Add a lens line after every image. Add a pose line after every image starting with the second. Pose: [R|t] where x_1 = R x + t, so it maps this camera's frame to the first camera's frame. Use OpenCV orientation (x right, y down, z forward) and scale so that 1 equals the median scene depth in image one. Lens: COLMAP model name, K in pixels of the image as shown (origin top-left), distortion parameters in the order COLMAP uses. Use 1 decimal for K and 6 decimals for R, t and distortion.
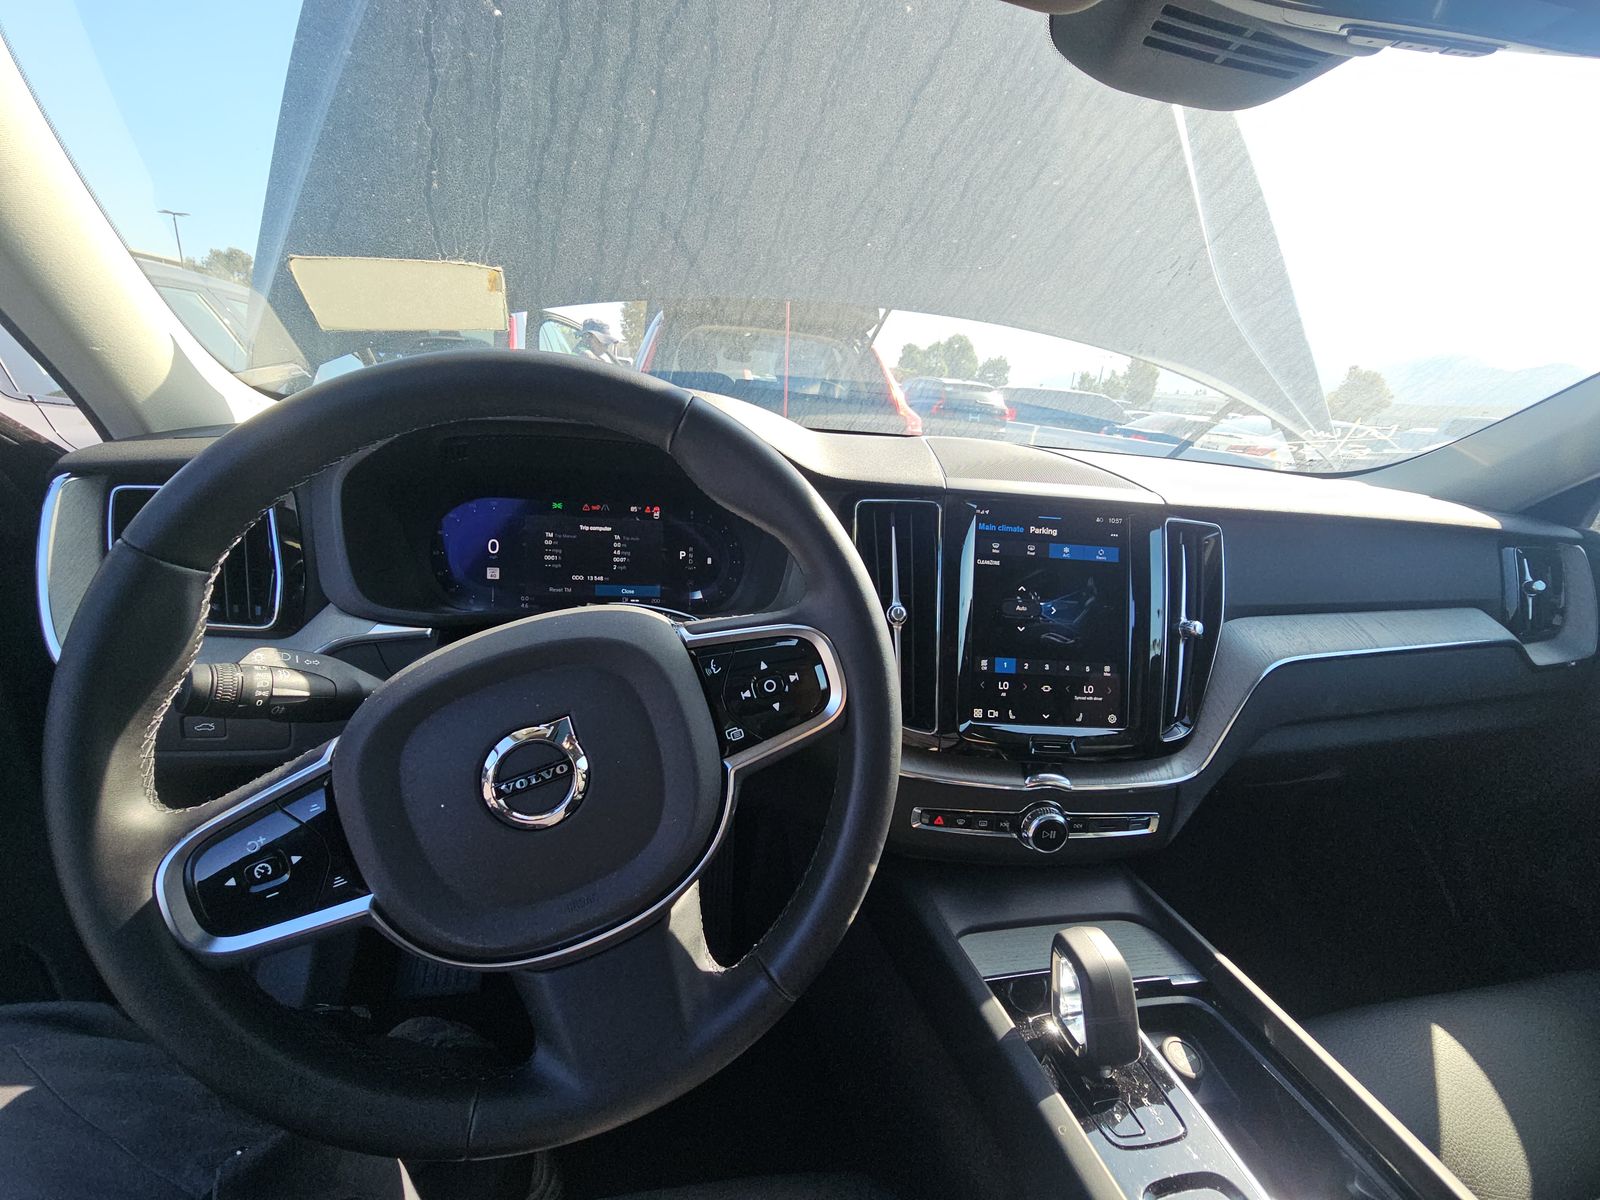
lens RADIAL K [[644.1, 0, 797.3], [0, 644.1, 580.5], [0, 0, 1]] dist [0.005018, -0.007514]
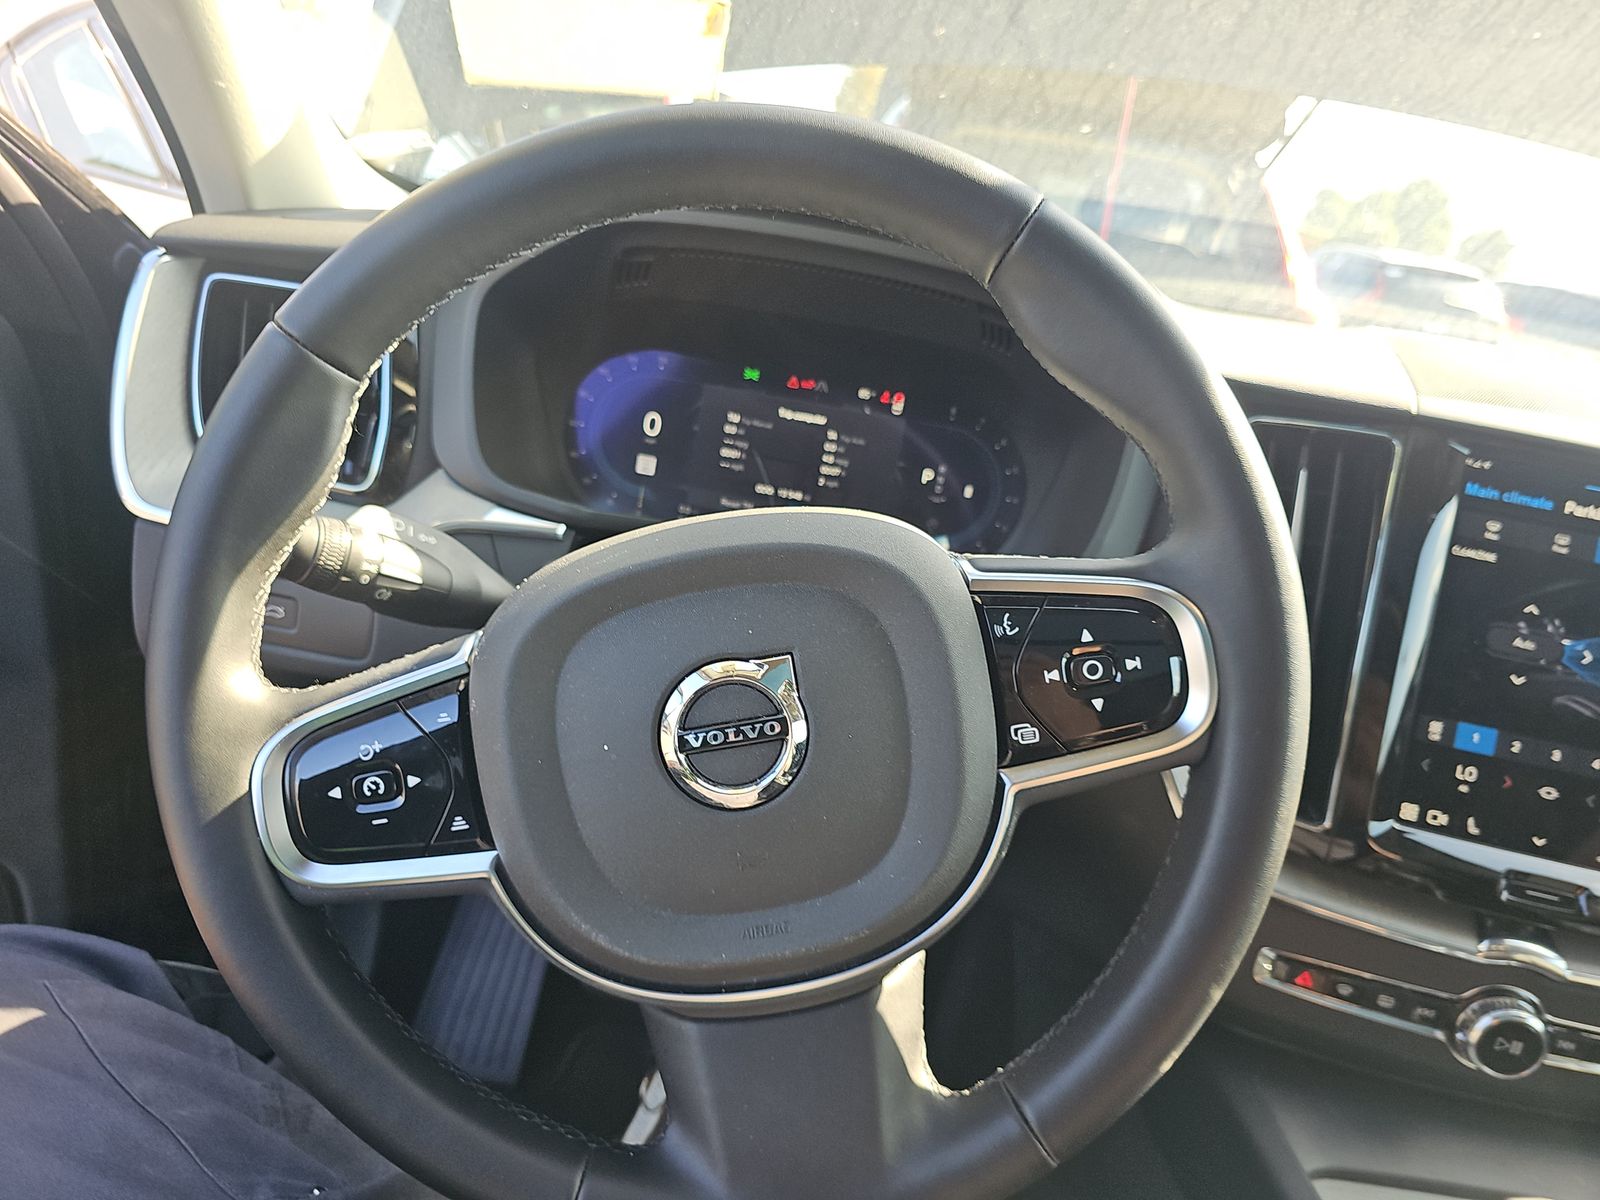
lens RADIAL K [[1081.0, 0, 783.4], [0, 1081.0, 595.3], [0, 0, 1]] dist [0.016247, -0.027096]
pose [[0.962822, 0.153159, -0.222522, -0.078427], [-0.148398, 0.988195, 0.038061, 0.069353], [0.225725, -0.003624, 0.974184, -0.069003]]
